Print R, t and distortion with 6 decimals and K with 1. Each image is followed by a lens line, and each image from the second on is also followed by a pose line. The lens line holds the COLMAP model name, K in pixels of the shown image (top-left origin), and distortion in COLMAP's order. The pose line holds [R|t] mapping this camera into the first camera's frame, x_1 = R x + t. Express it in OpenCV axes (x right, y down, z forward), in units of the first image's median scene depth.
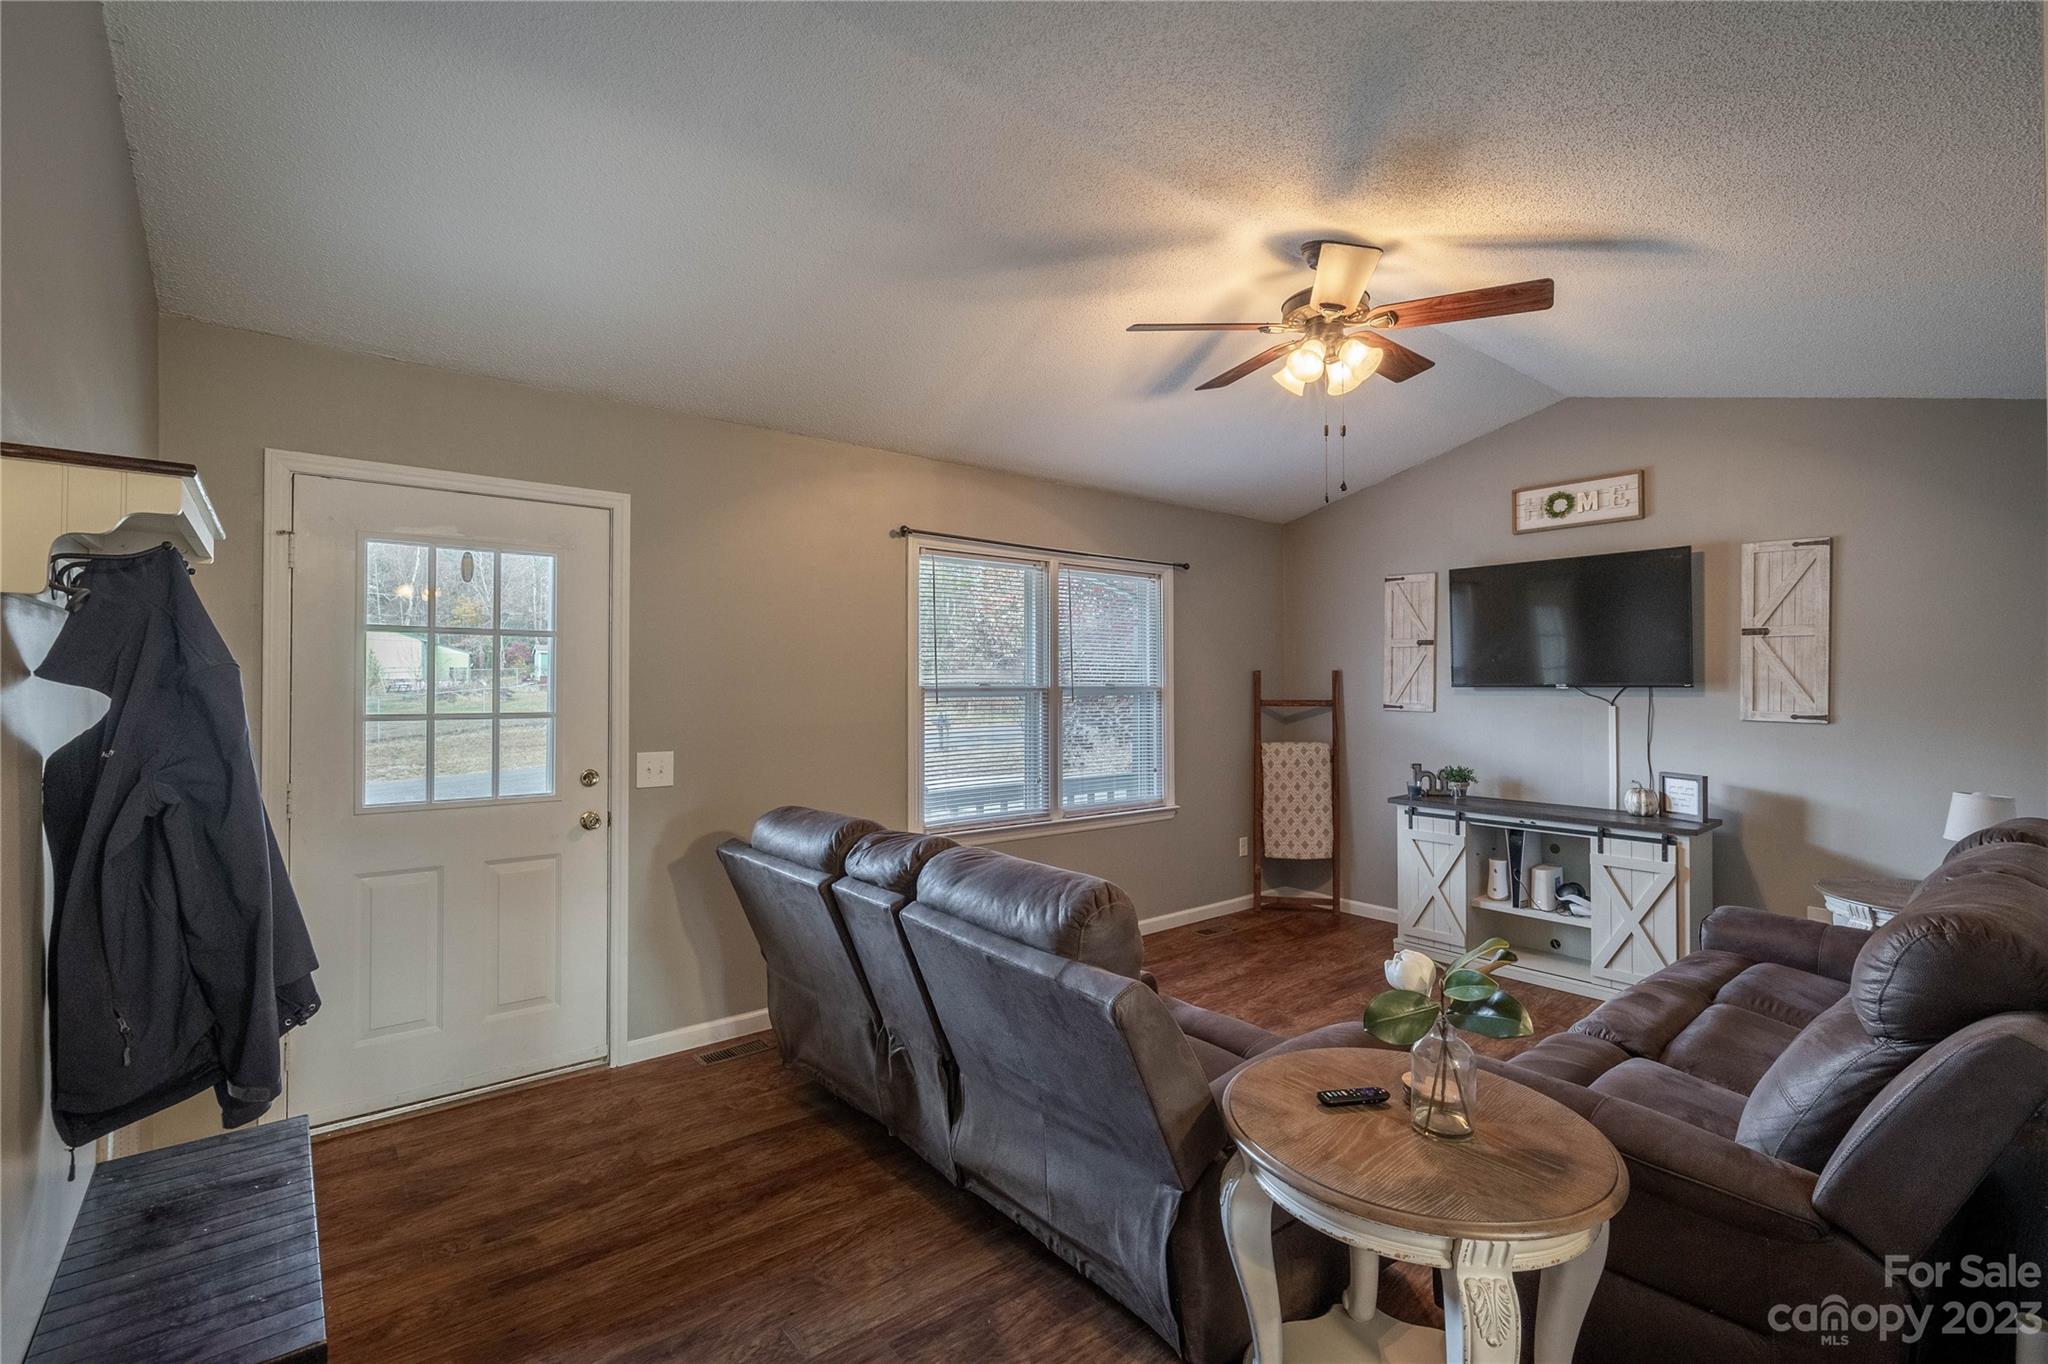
lens RADIAL K [[892.6, 0, 1024.0], [0, 892.6, 682.0], [0, 0, 1]] dist [0.000168, 0.000038]
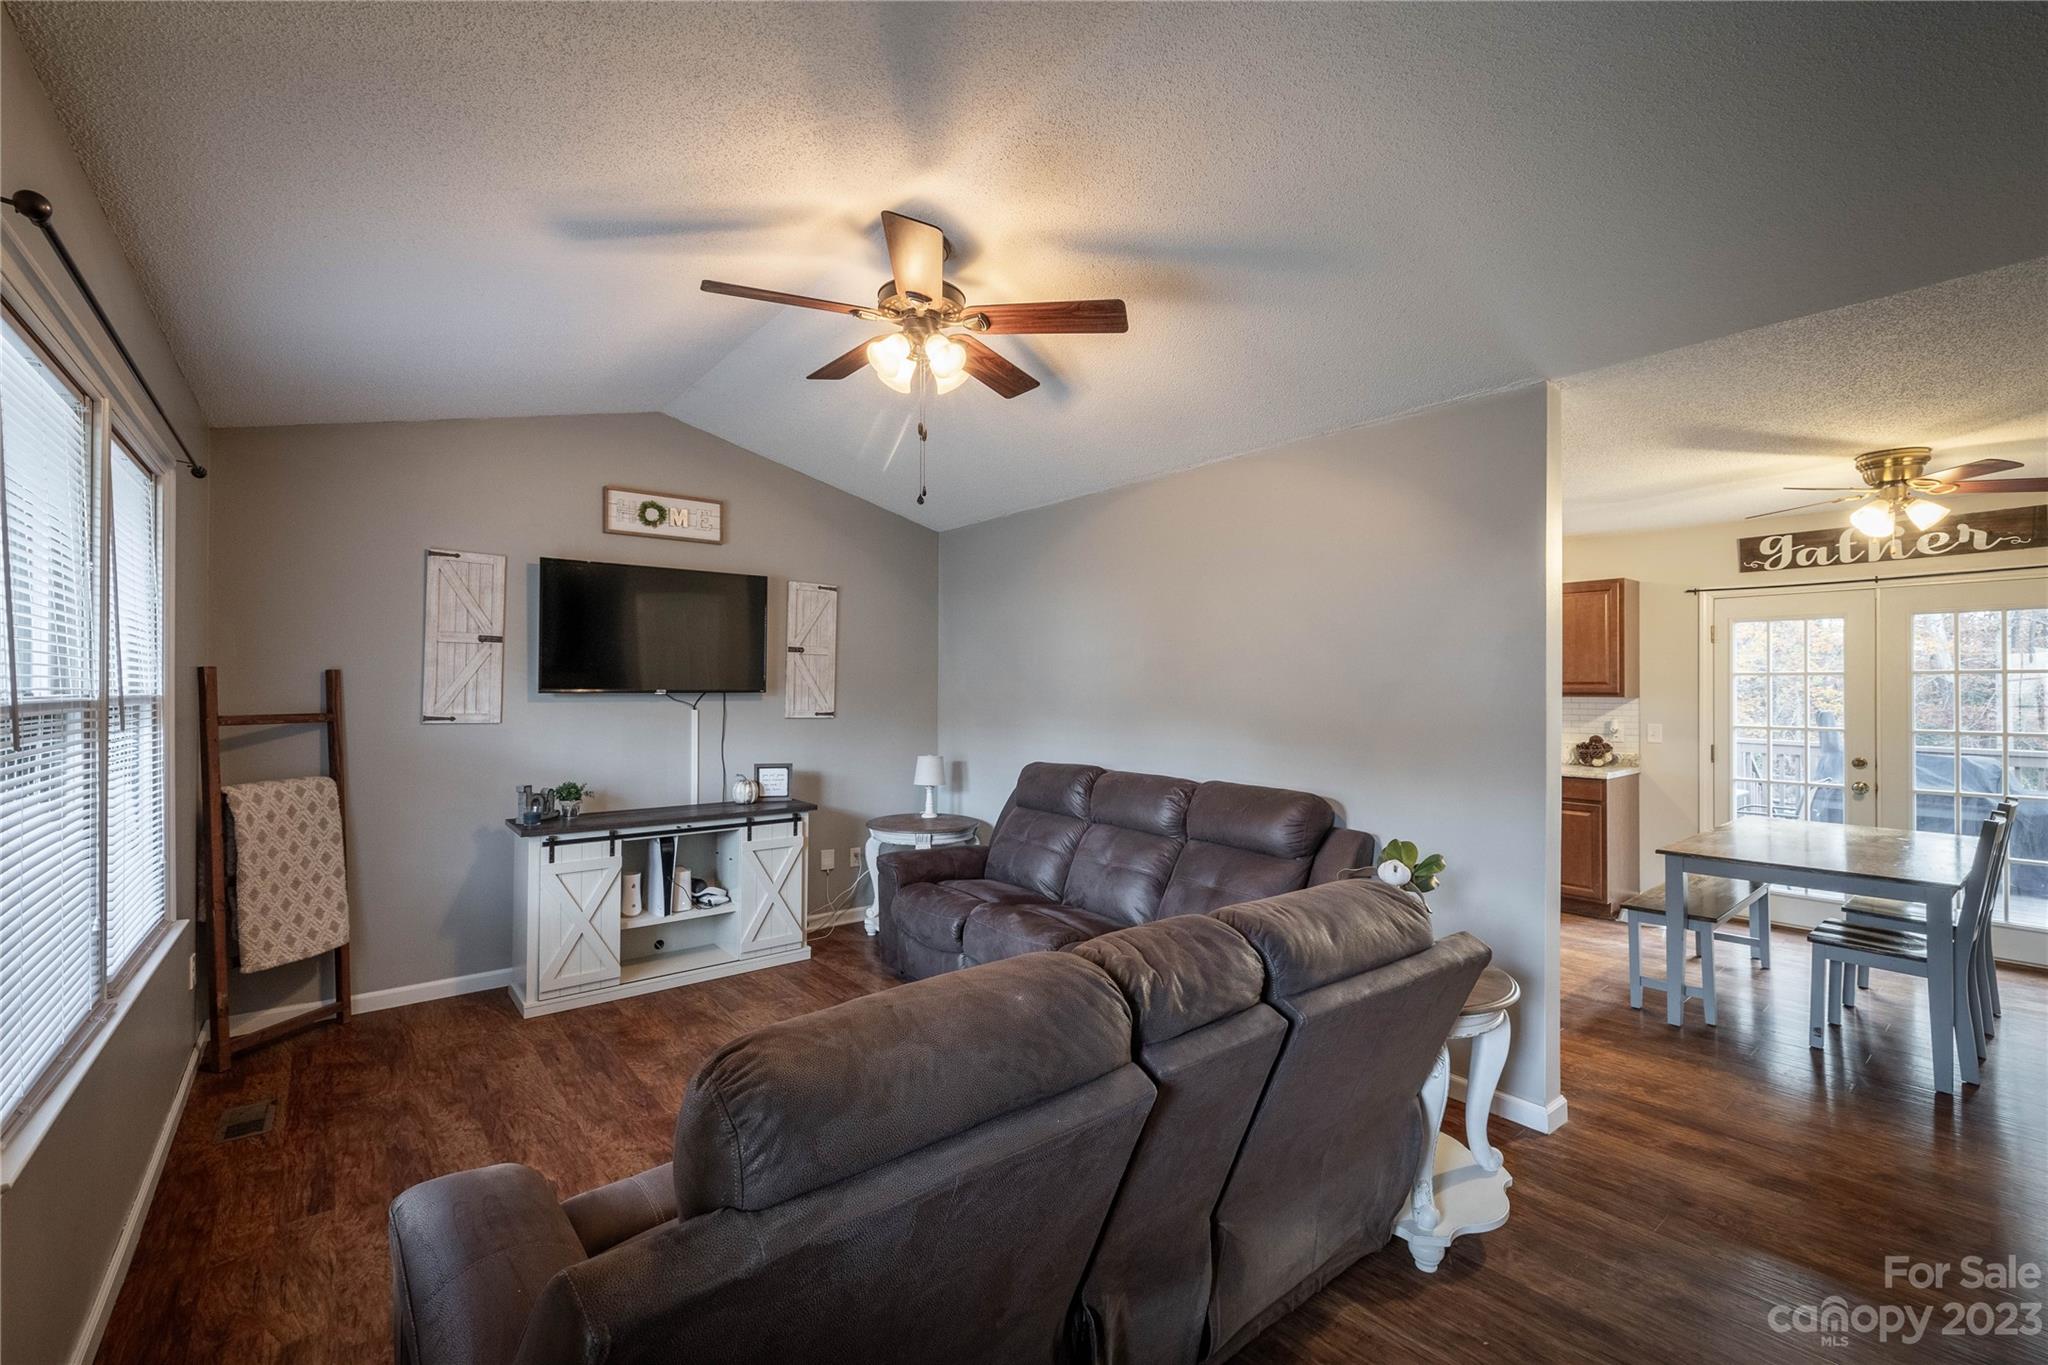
lens RADIAL K [[864.8, 0, 1021.8], [0, 864.8, 687.4], [0, 0, 1]] dist [-0.000289, 0.000060]
pose [[0.008271, 0.002826, 0.999962, -0.383474], [-0.003796, 0.999989, -0.002794, 0.000822], [-0.999959, -0.003773, 0.008281, 0.568992]]
